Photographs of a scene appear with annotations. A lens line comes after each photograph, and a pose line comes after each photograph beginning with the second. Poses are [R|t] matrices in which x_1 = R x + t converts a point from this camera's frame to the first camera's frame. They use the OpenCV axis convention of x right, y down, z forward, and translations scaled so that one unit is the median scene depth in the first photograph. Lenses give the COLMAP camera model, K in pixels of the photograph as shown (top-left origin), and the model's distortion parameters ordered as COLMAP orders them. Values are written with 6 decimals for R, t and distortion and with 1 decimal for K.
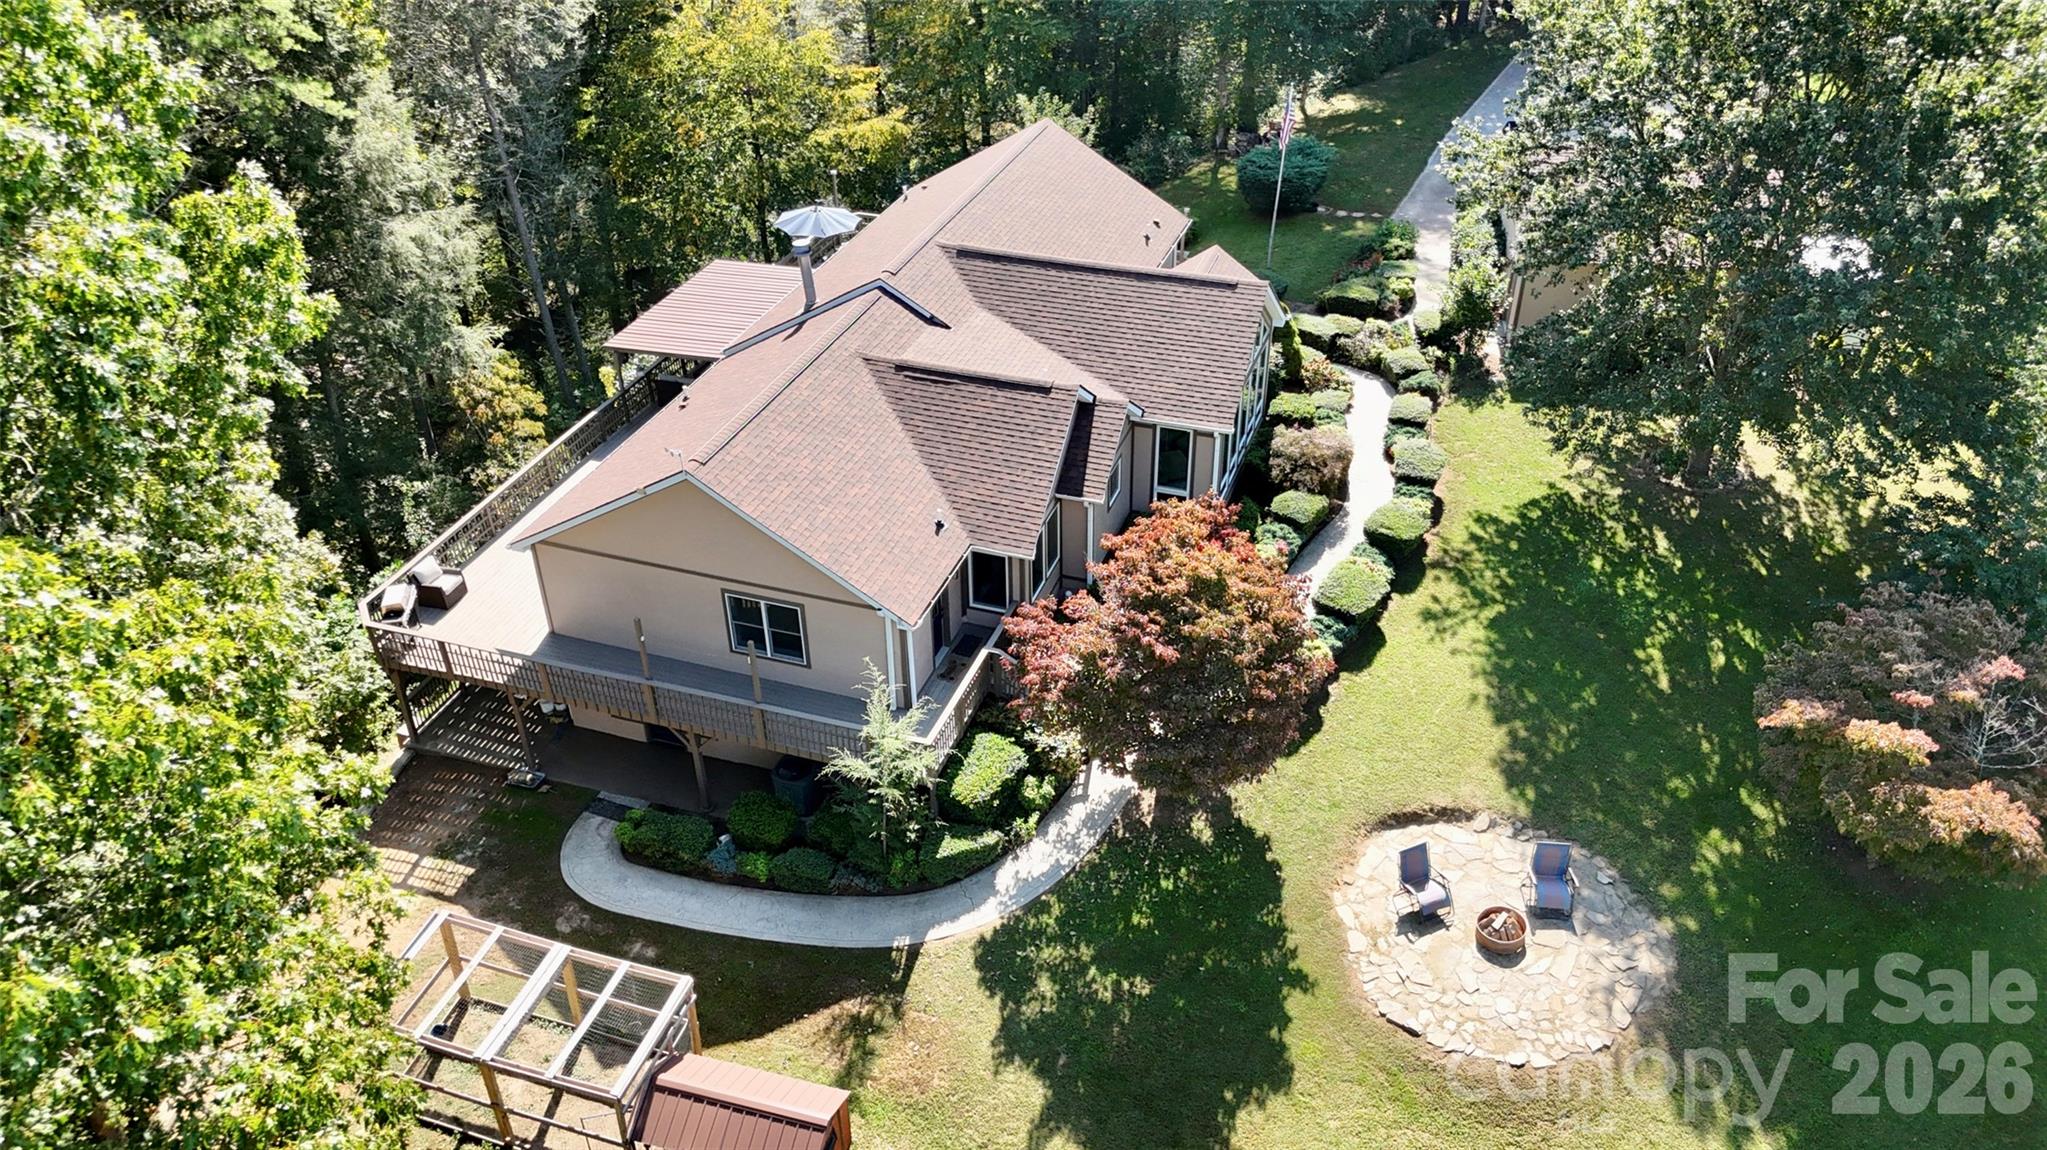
lens RADIAL K [[1454.3, 0, 1023.5], [0, 1454.3, 575.0], [0, 0, 1]] dist [0.008436, 0.001272]
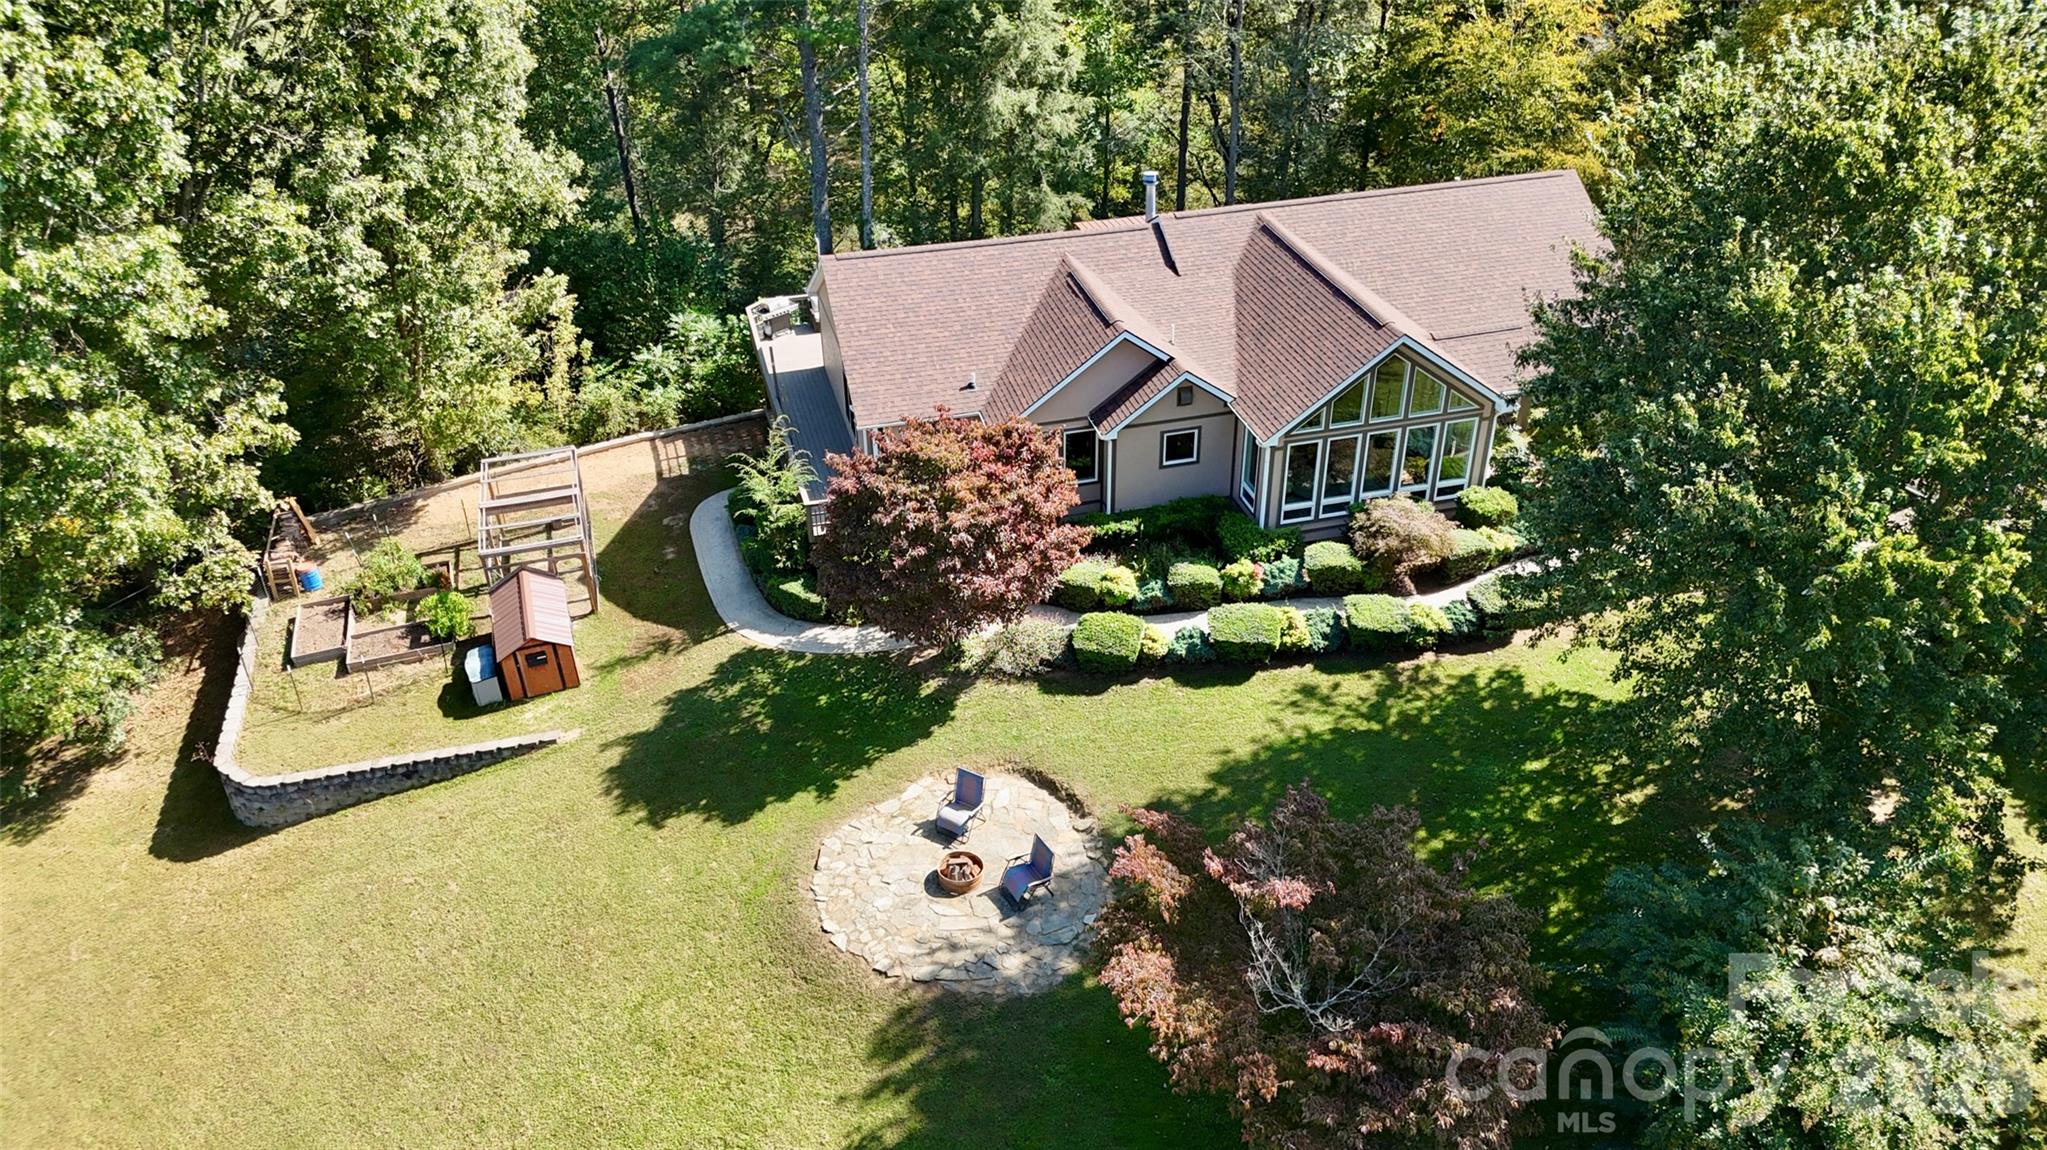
lens RADIAL K [[1454.3, 0, 1023.5], [0, 1454.3, 575.0], [0, 0, 1]] dist [0.008436, 0.001272]
pose [[0.551723, 0.440564, -0.708170, 0.920147], [-0.471489, 0.865154, 0.170898, -0.126020], [0.687968, 0.239606, 0.685046, 0.257240]]
